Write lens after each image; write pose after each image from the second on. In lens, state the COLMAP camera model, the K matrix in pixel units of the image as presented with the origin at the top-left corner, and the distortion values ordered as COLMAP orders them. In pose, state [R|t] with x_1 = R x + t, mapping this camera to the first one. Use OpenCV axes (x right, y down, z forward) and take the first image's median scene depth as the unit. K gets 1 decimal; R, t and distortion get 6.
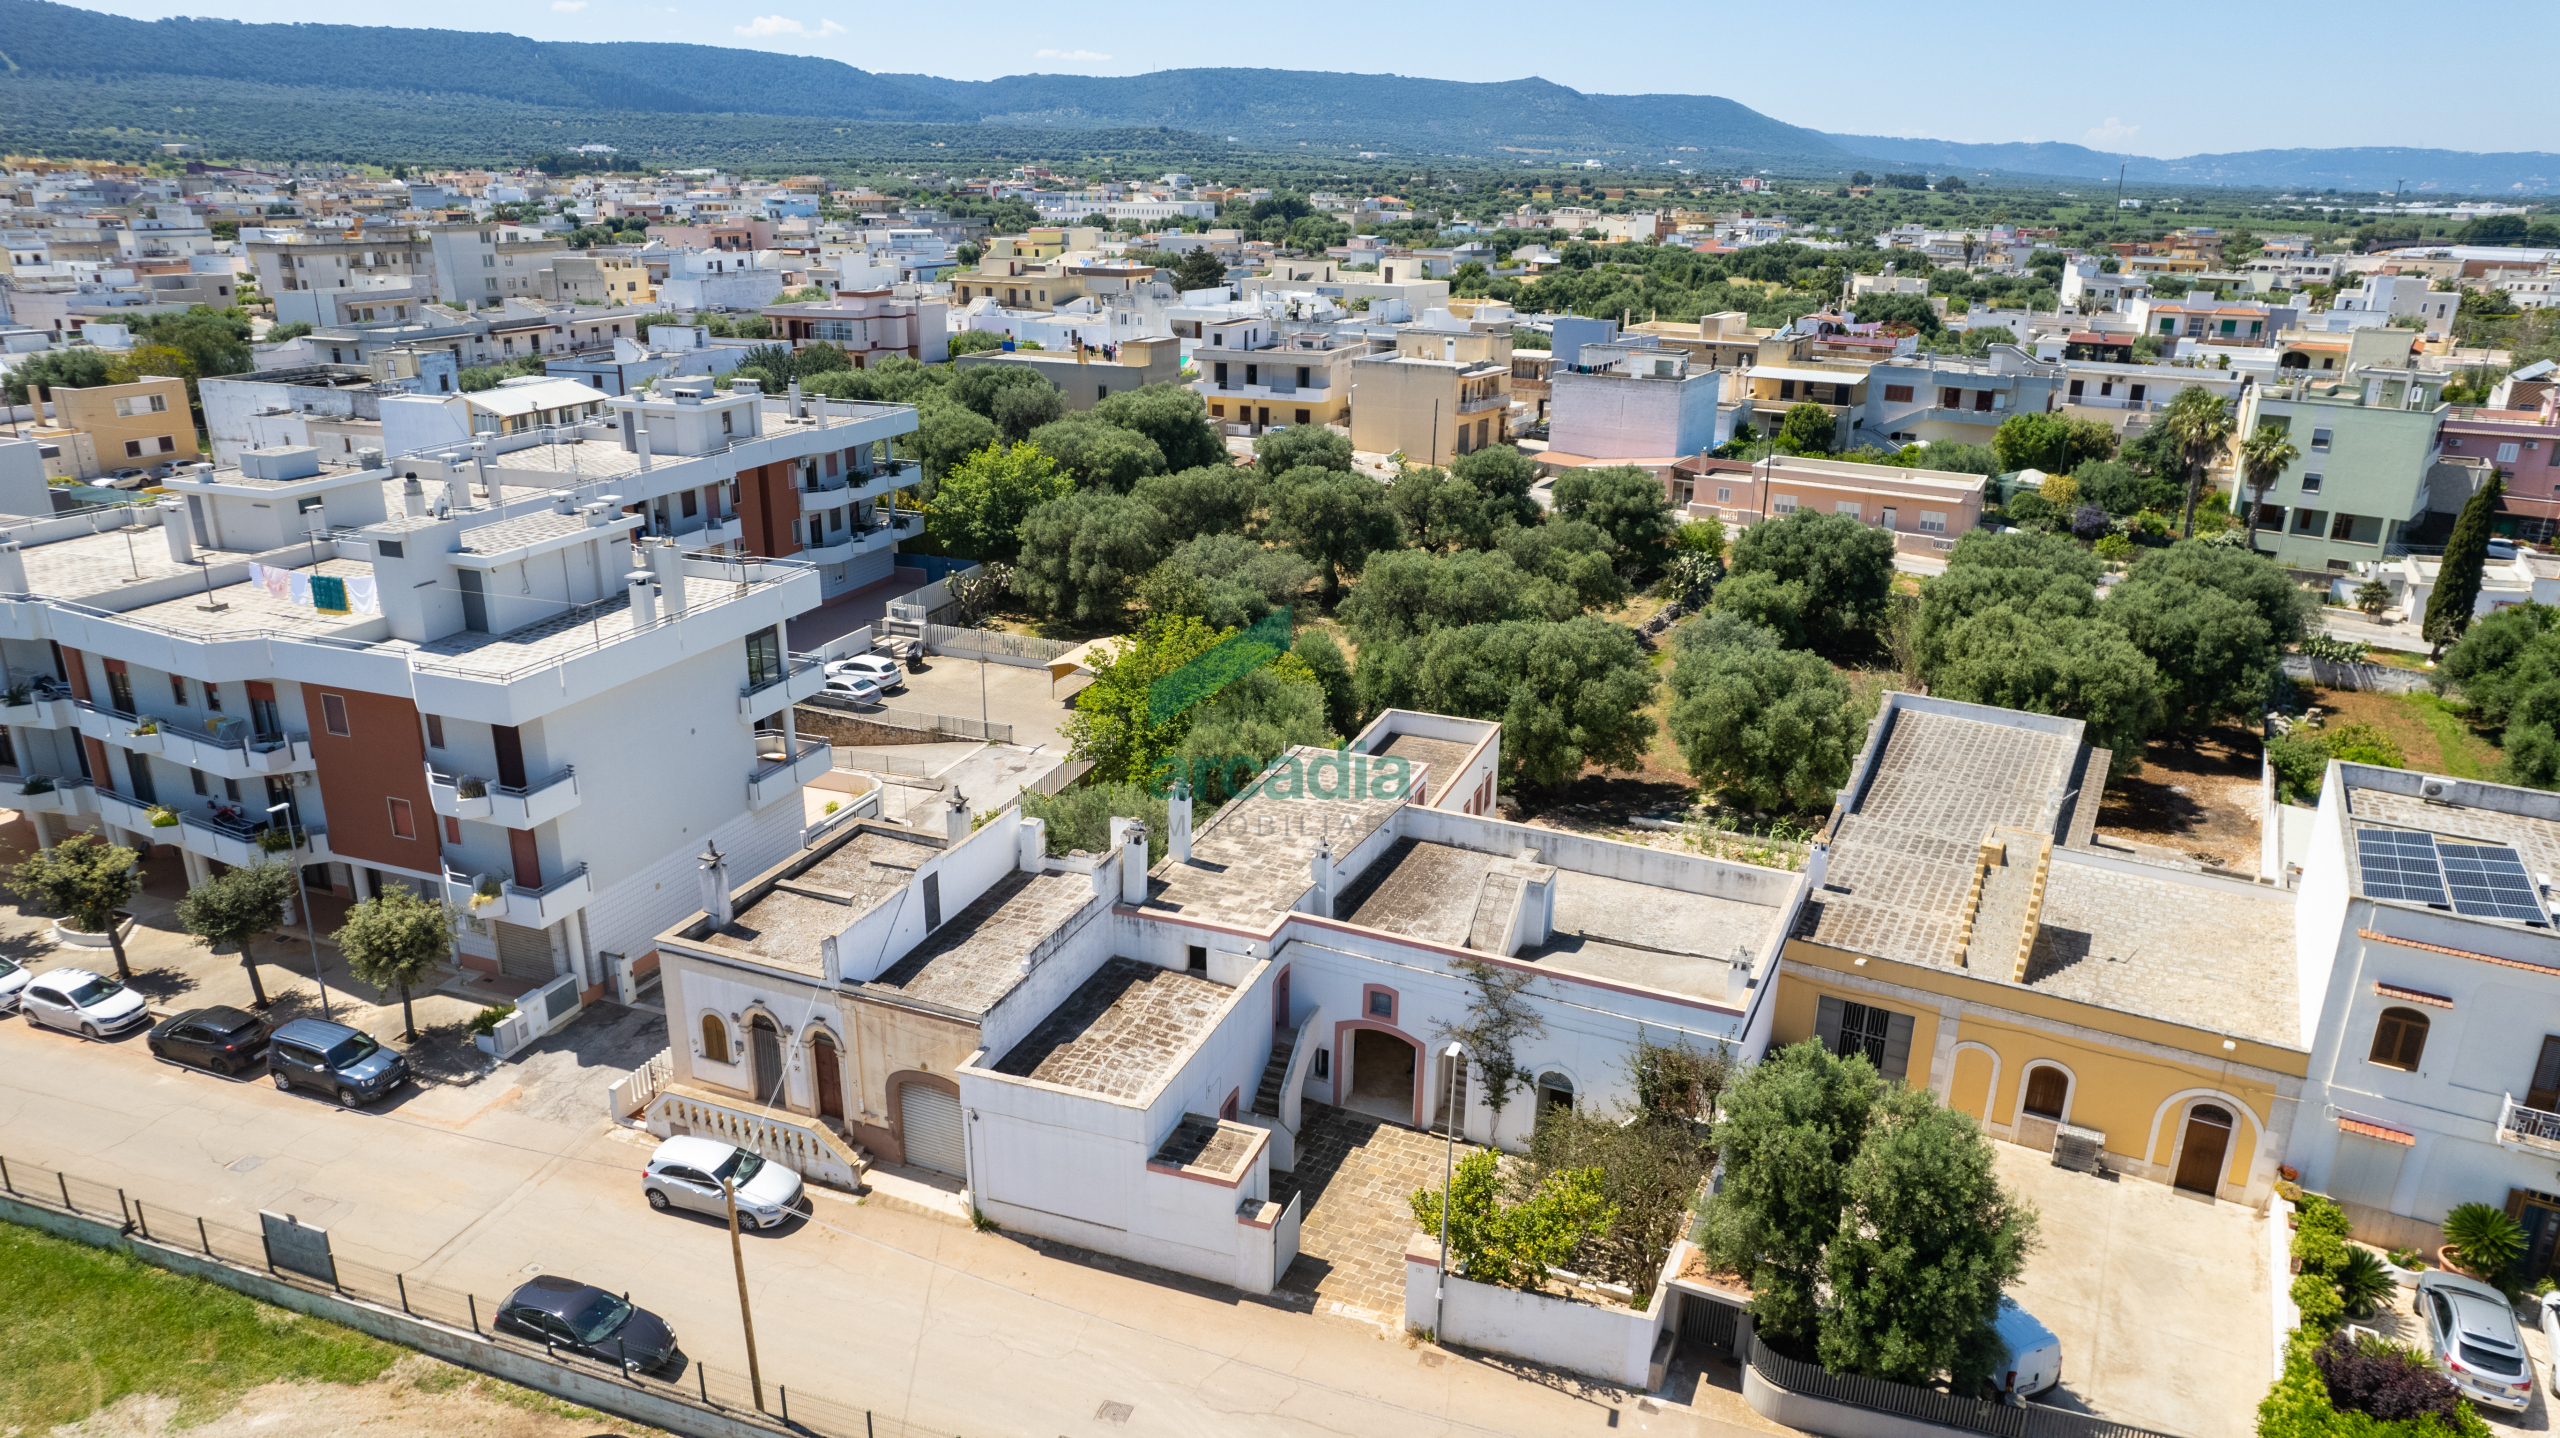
lens RADIAL K [[1641.3, 0, 1280.0], [0, 1641.3, 719.0], [0, 0, 1]] dist [-0.061564, 0.046881]
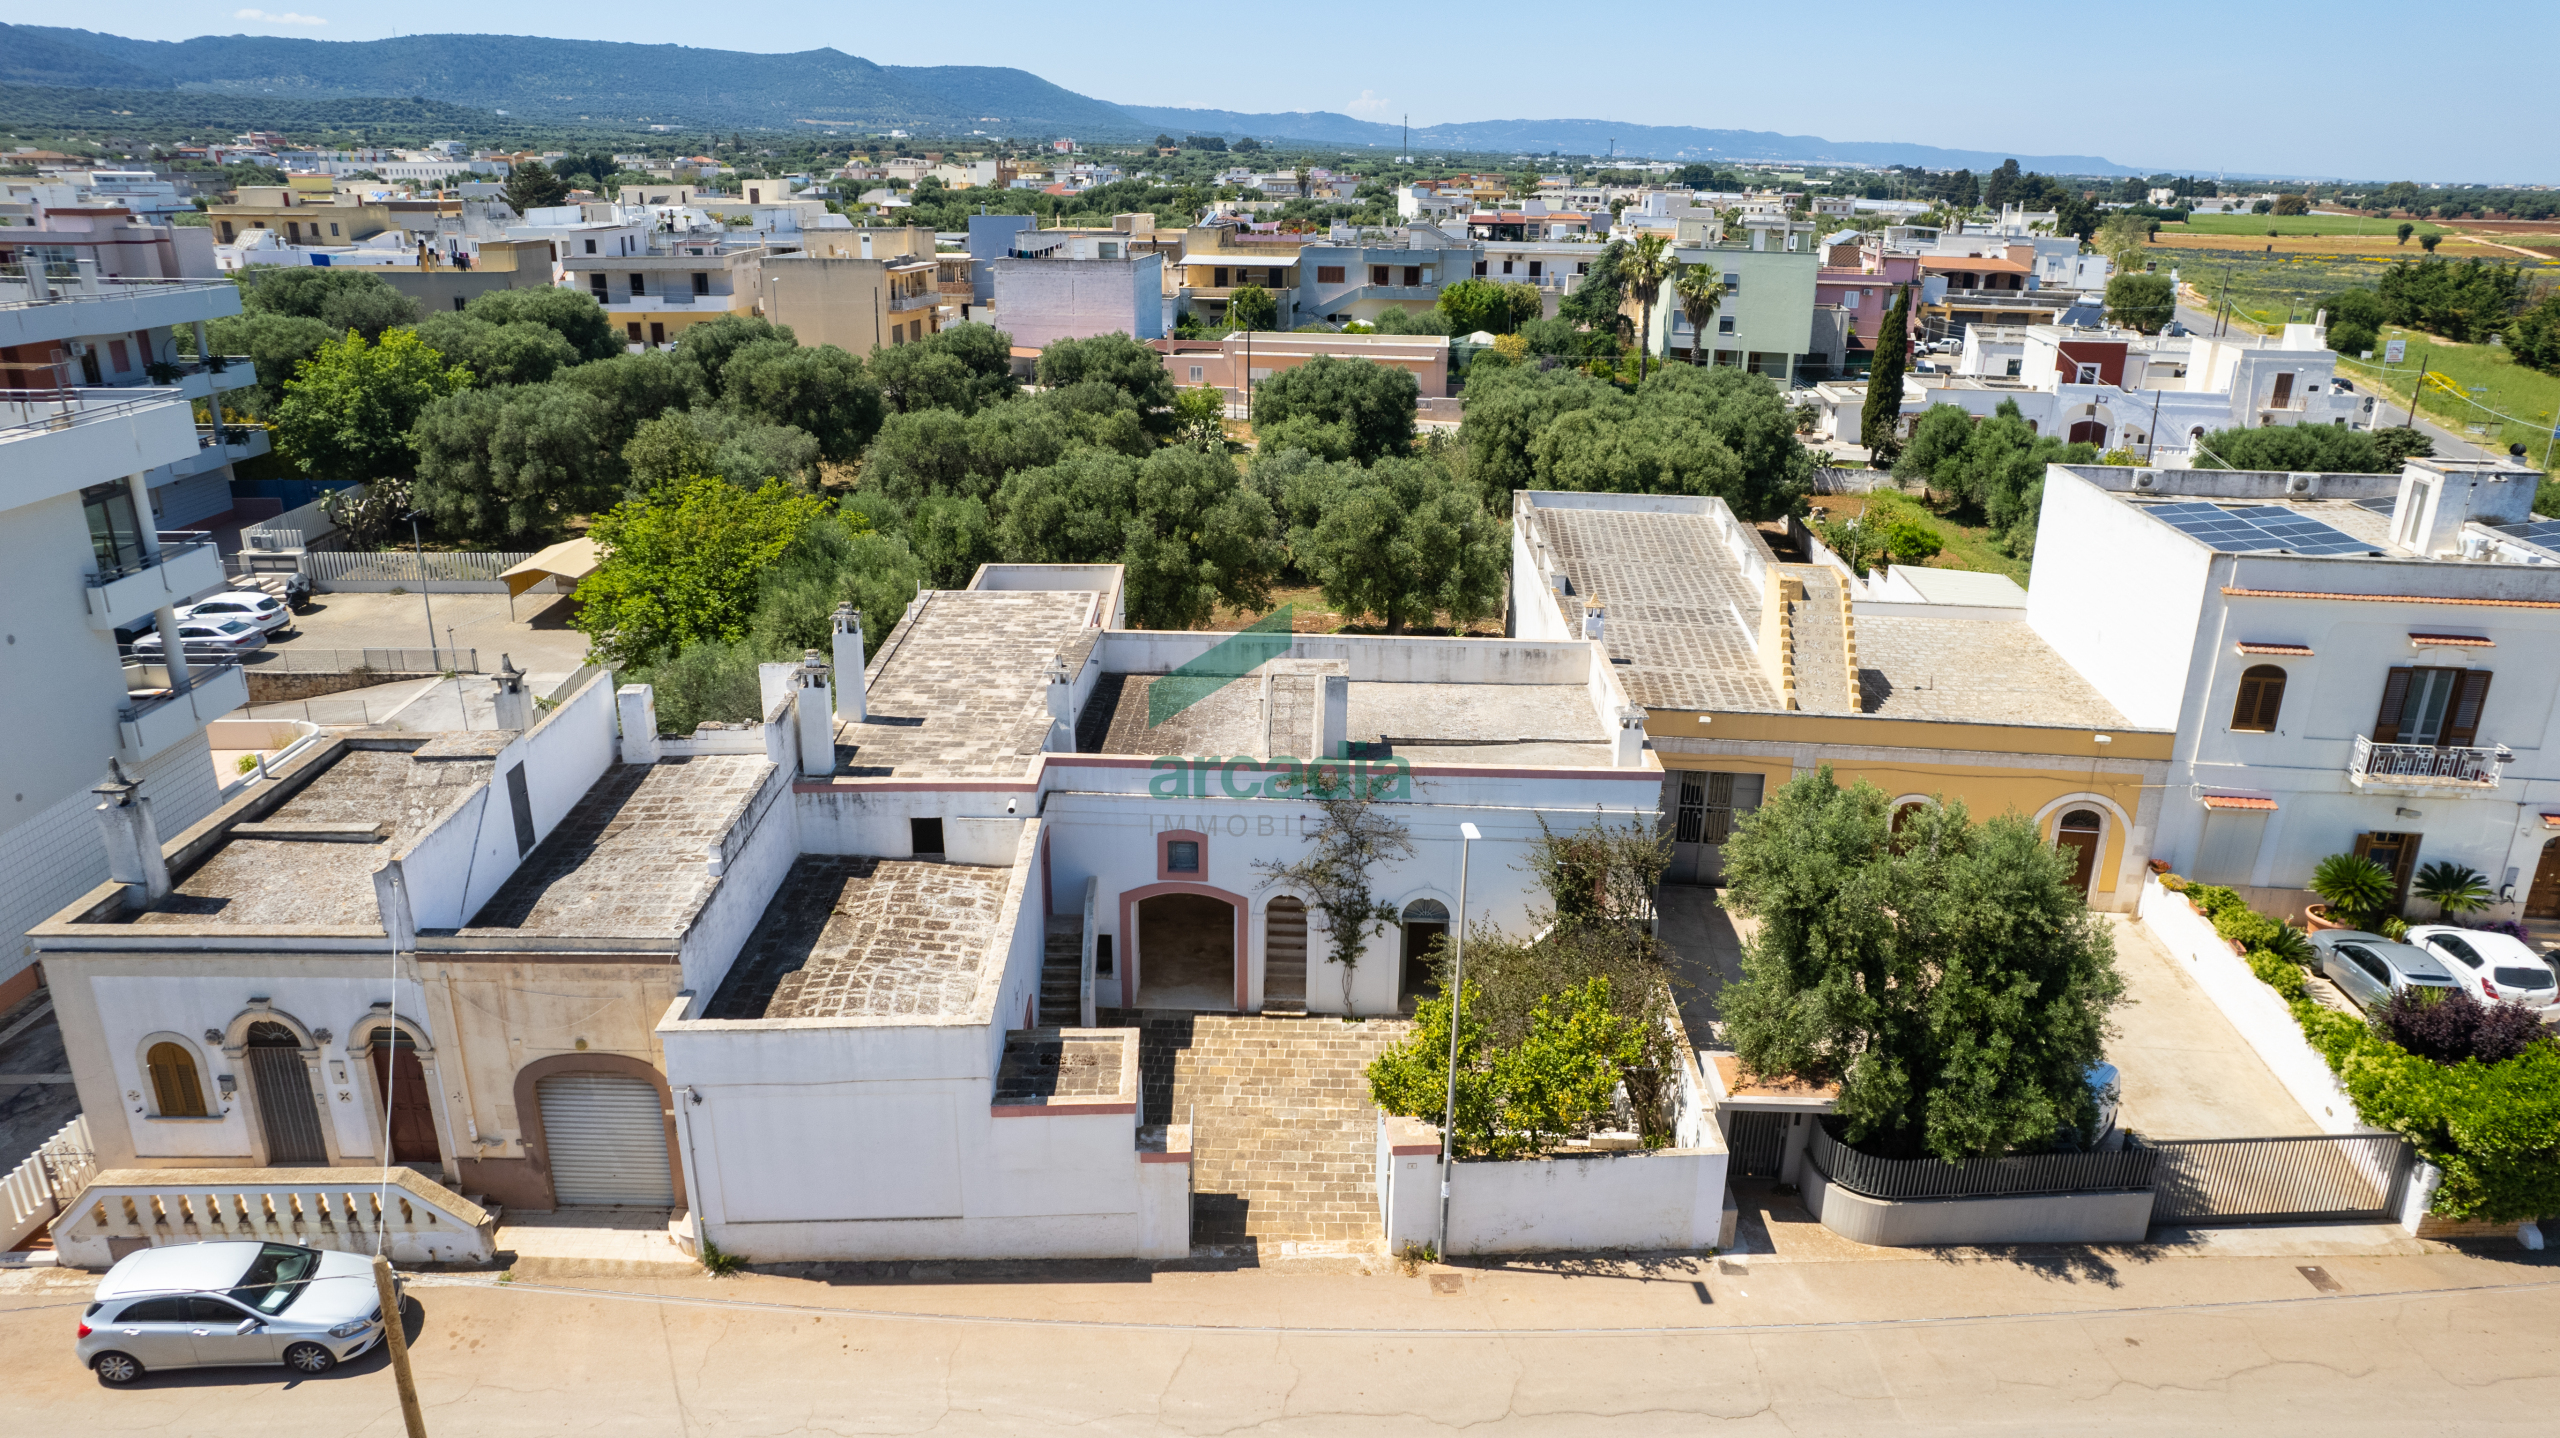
lens RADIAL K [[1635.3, 0, 1270.6], [0, 1635.3, 721.9], [0, 0, 1]] dist [-0.048316, 0.001633]
pose [[0.922507, -0.130676, 0.363186, -0.159609], [0.124975, 0.991383, 0.039263, 0.085505], [-0.365187, 0.009169, 0.930889, 0.277775]]
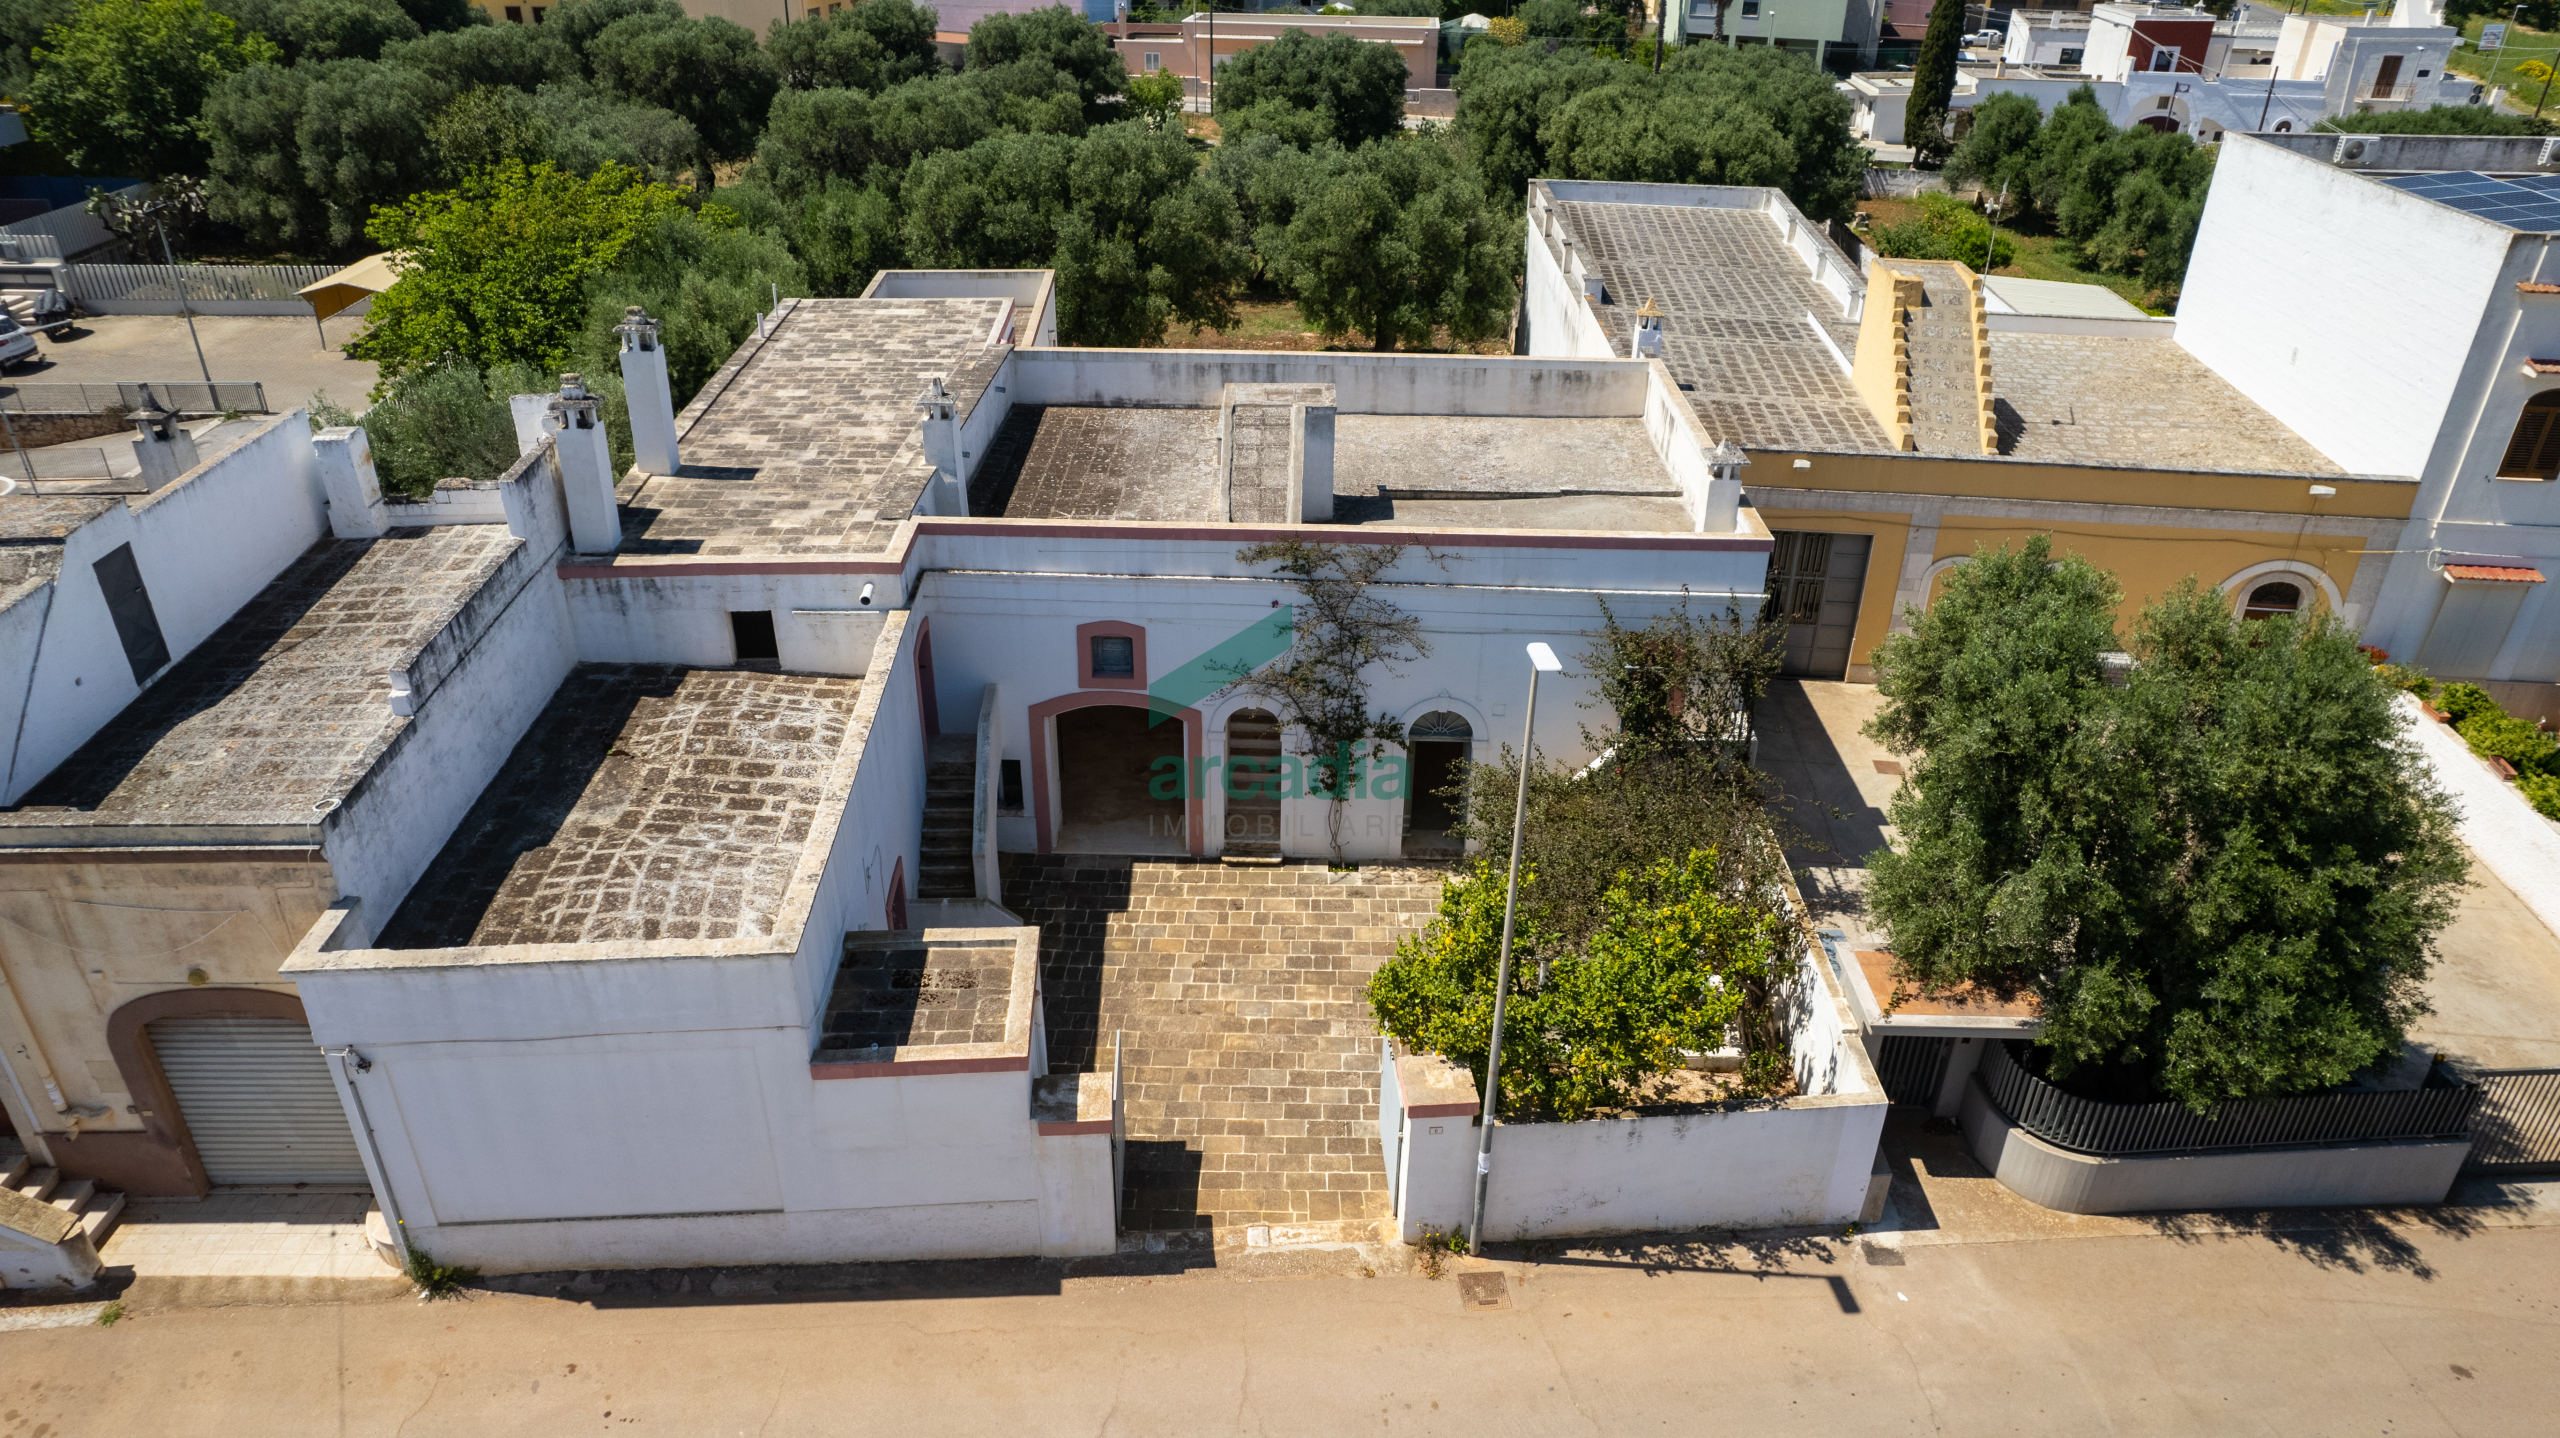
lens RADIAL K [[1638.8, 0, 1269.3], [0, 1638.8, 729.1], [0, 0, 1]] dist [-0.080500, 0.075861]
pose [[0.915840, -0.195760, 0.350593, -0.084657], [0.129141, 0.970322, 0.204446, 0.088869], [-0.380210, -0.141964, 0.913940, 0.457165]]
